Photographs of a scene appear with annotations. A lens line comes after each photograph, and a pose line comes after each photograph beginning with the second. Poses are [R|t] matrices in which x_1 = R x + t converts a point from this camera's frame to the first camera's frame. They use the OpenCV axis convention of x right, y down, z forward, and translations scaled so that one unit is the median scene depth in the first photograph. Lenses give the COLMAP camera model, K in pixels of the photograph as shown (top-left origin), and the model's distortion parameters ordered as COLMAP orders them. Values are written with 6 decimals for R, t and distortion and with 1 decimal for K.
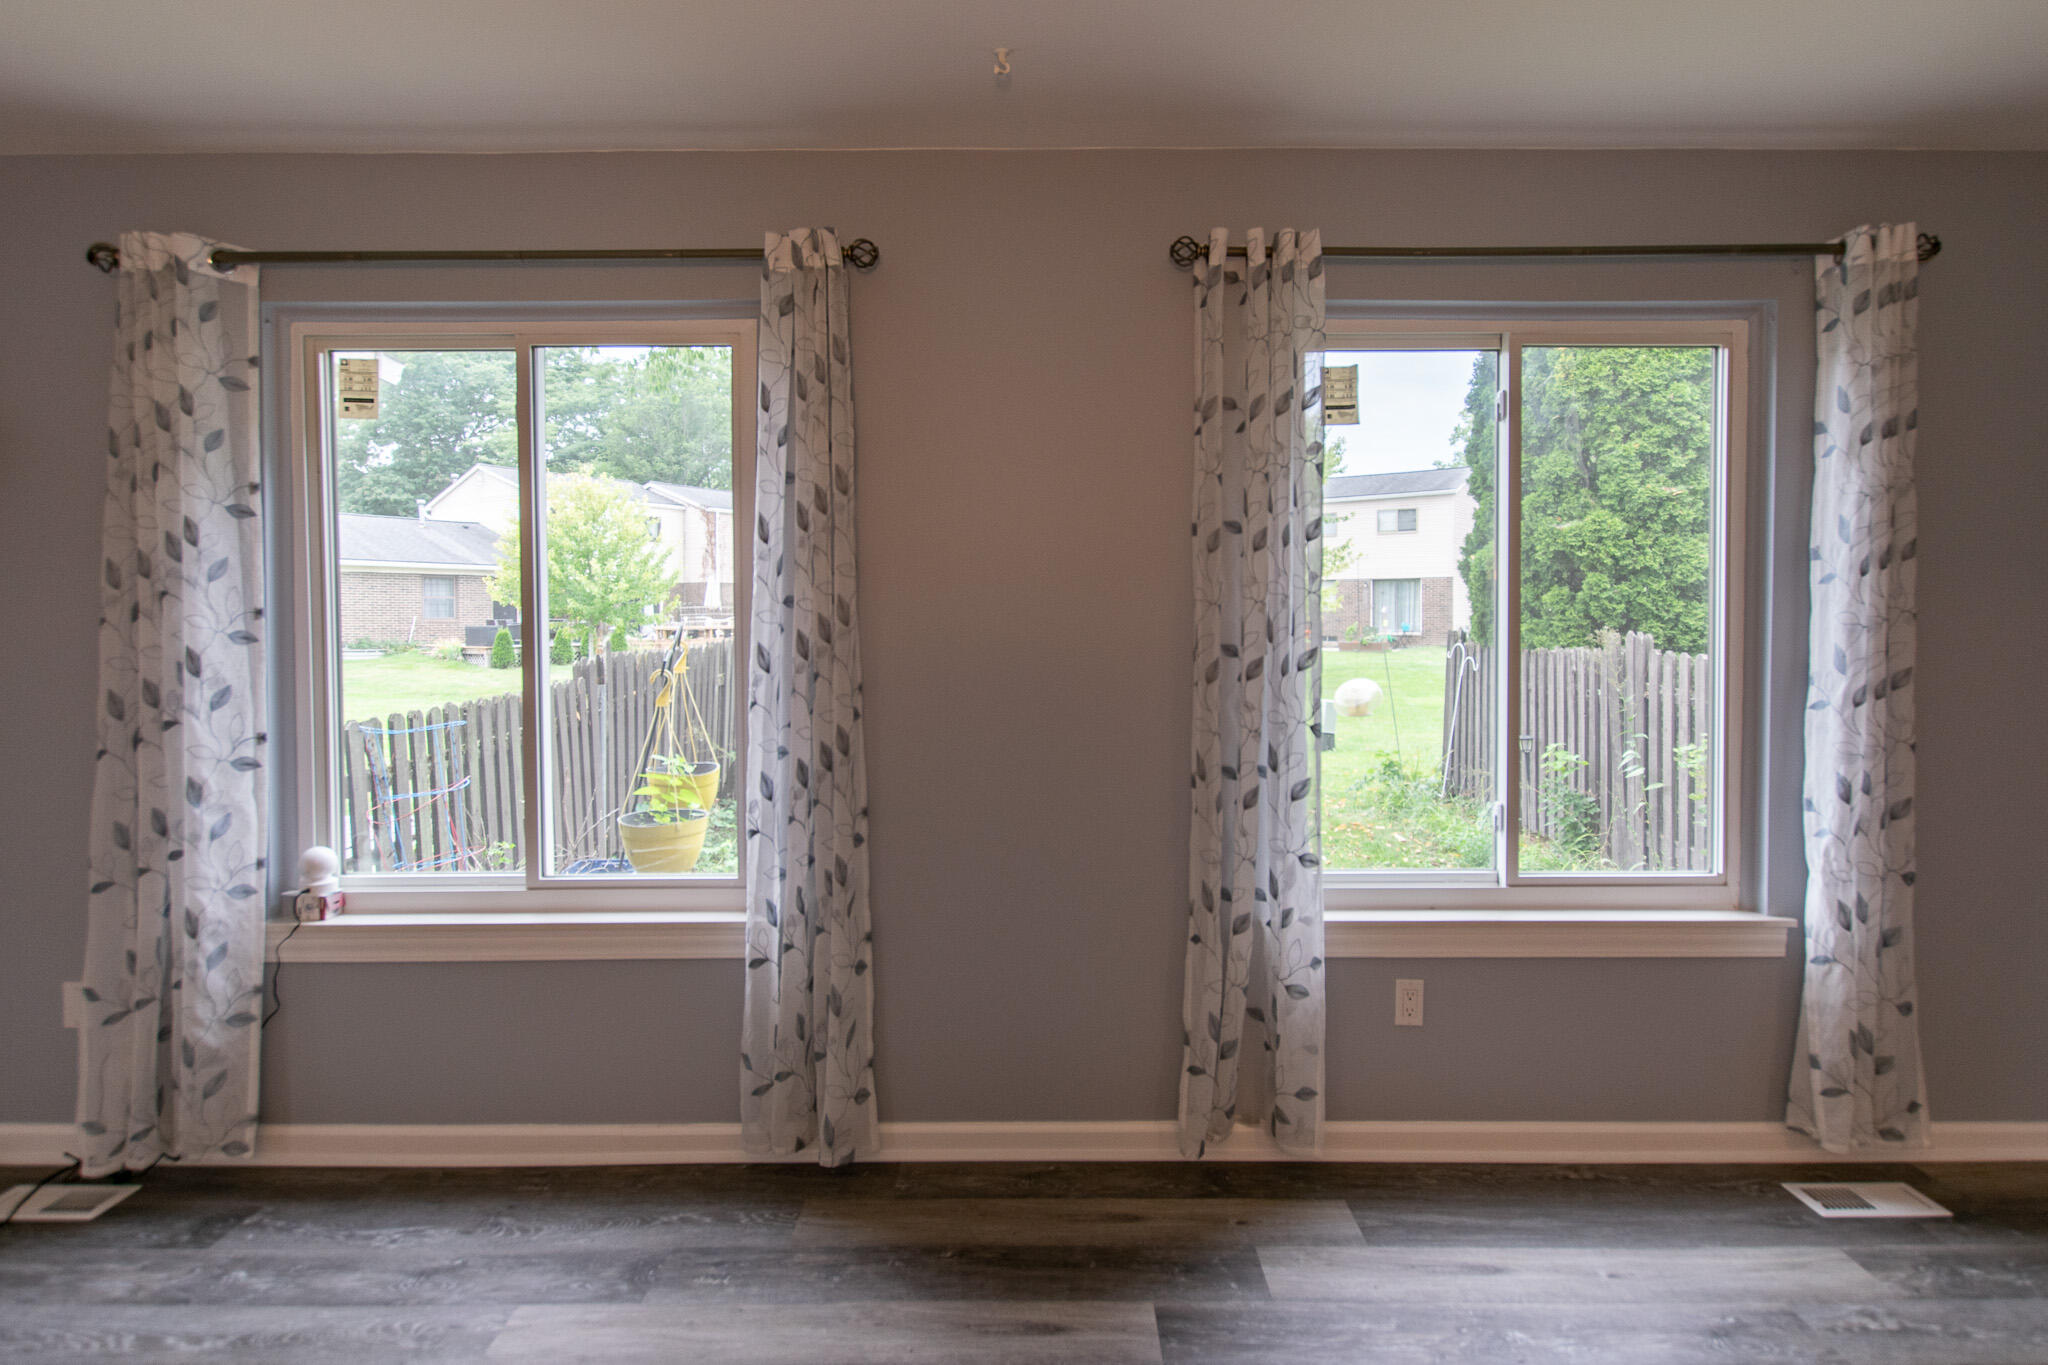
lens RADIAL K [[1071.1, 0, 1052.2], [0, 1071.1, 638.8], [0, 0, 1]] dist [0.003639, -0.003264]
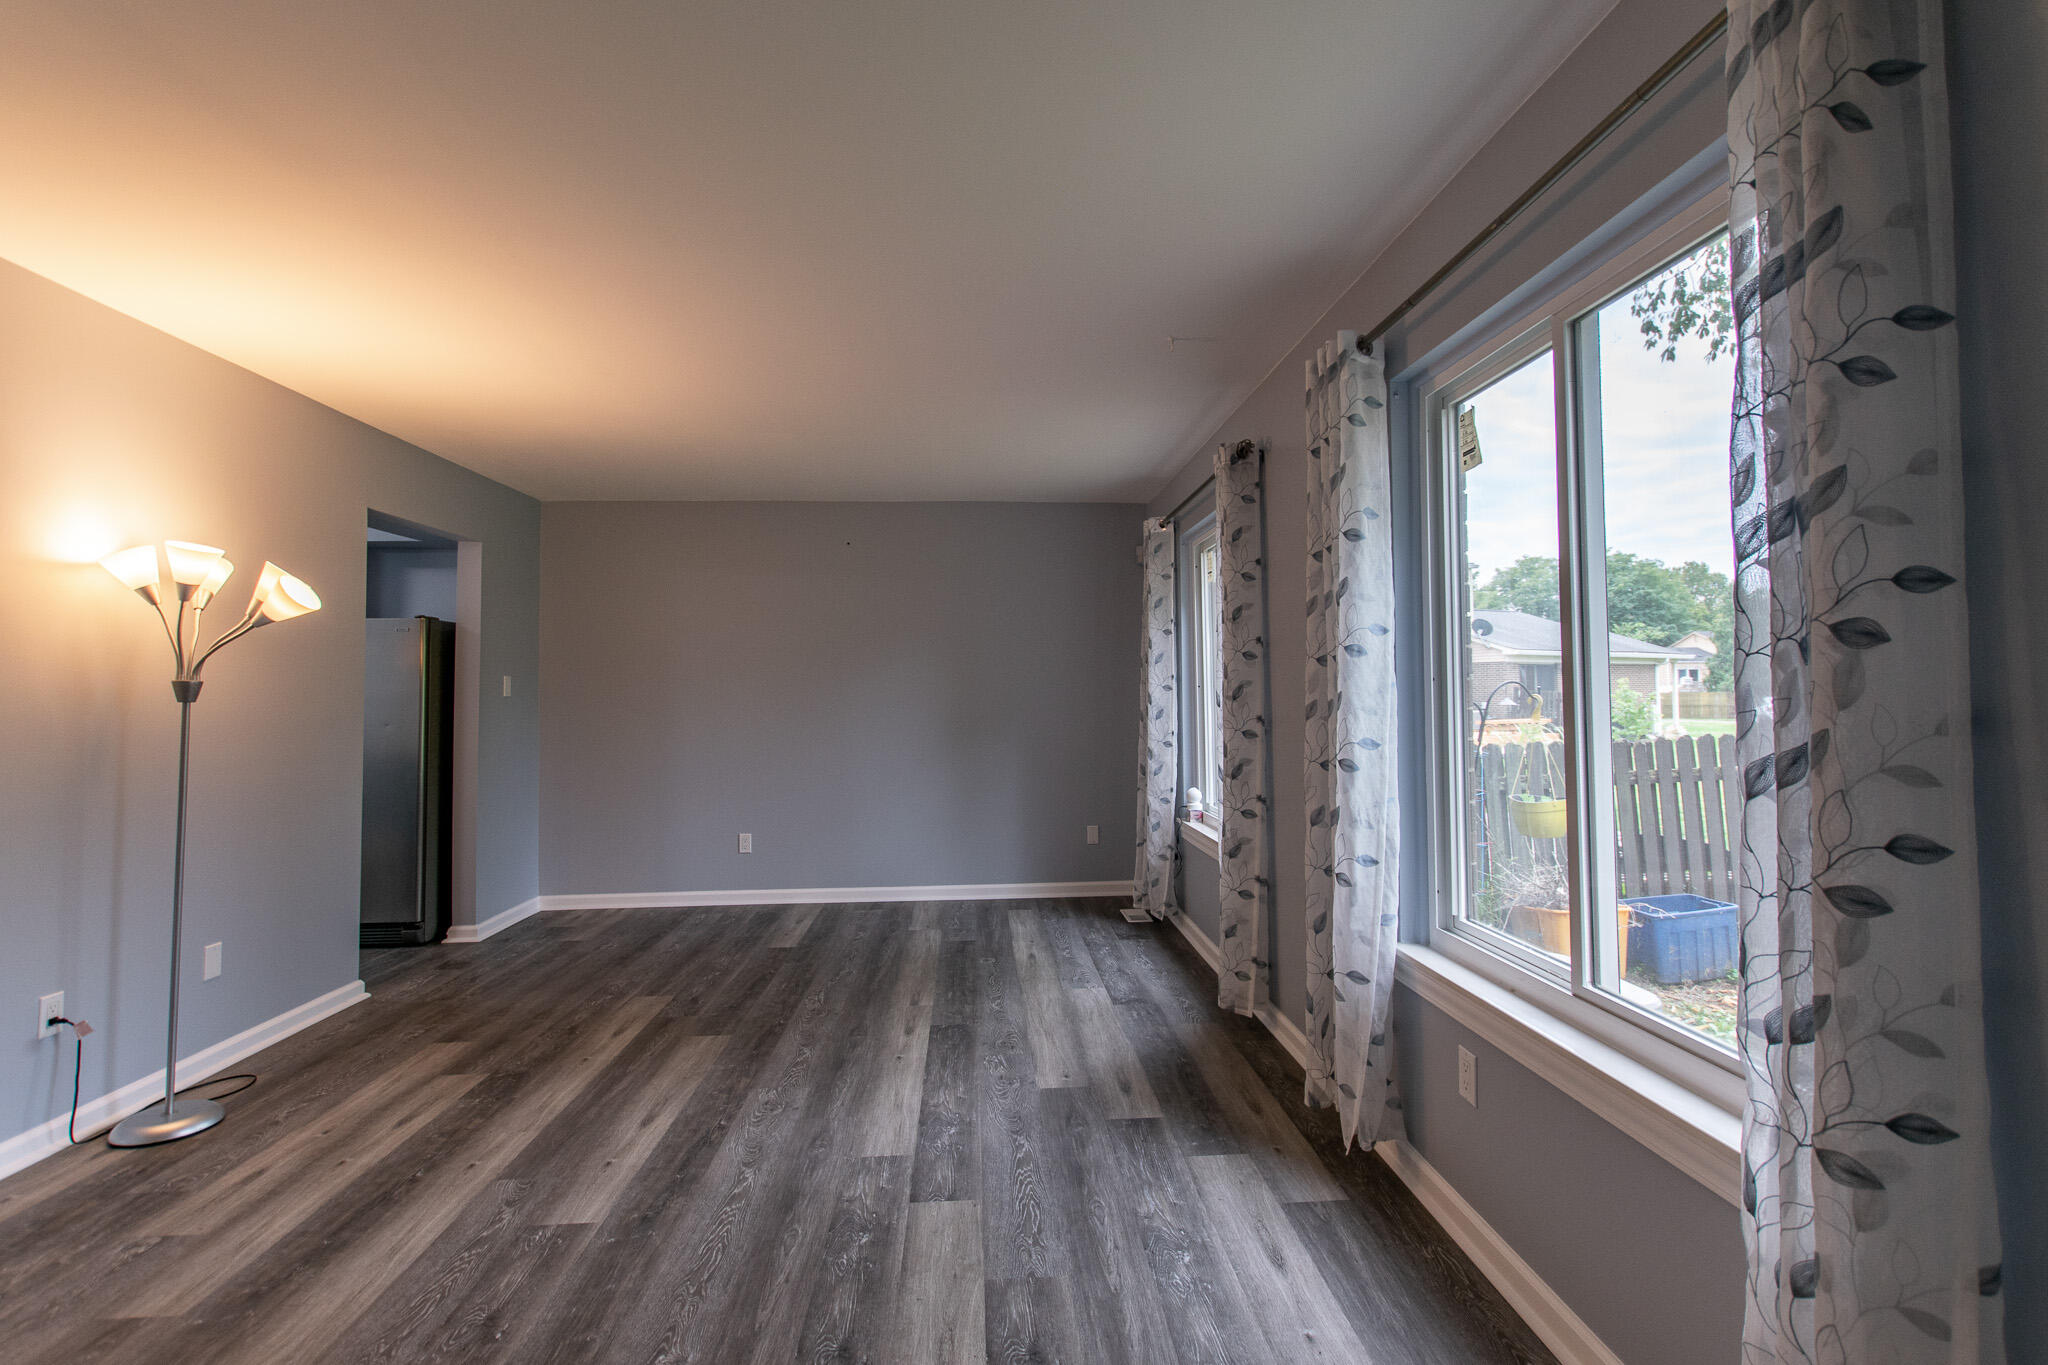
lens RADIAL K [[936.9, 0, 1047.4], [0, 936.9, 658.3], [0, 0, 1]] dist [0.000063, -0.001116]
pose [[0.072539, -0.035456, -0.996735, 1.235054], [-0.012889, 0.999251, -0.036484, 0.012433], [0.997282, 0.015493, 0.072028, 0.624692]]
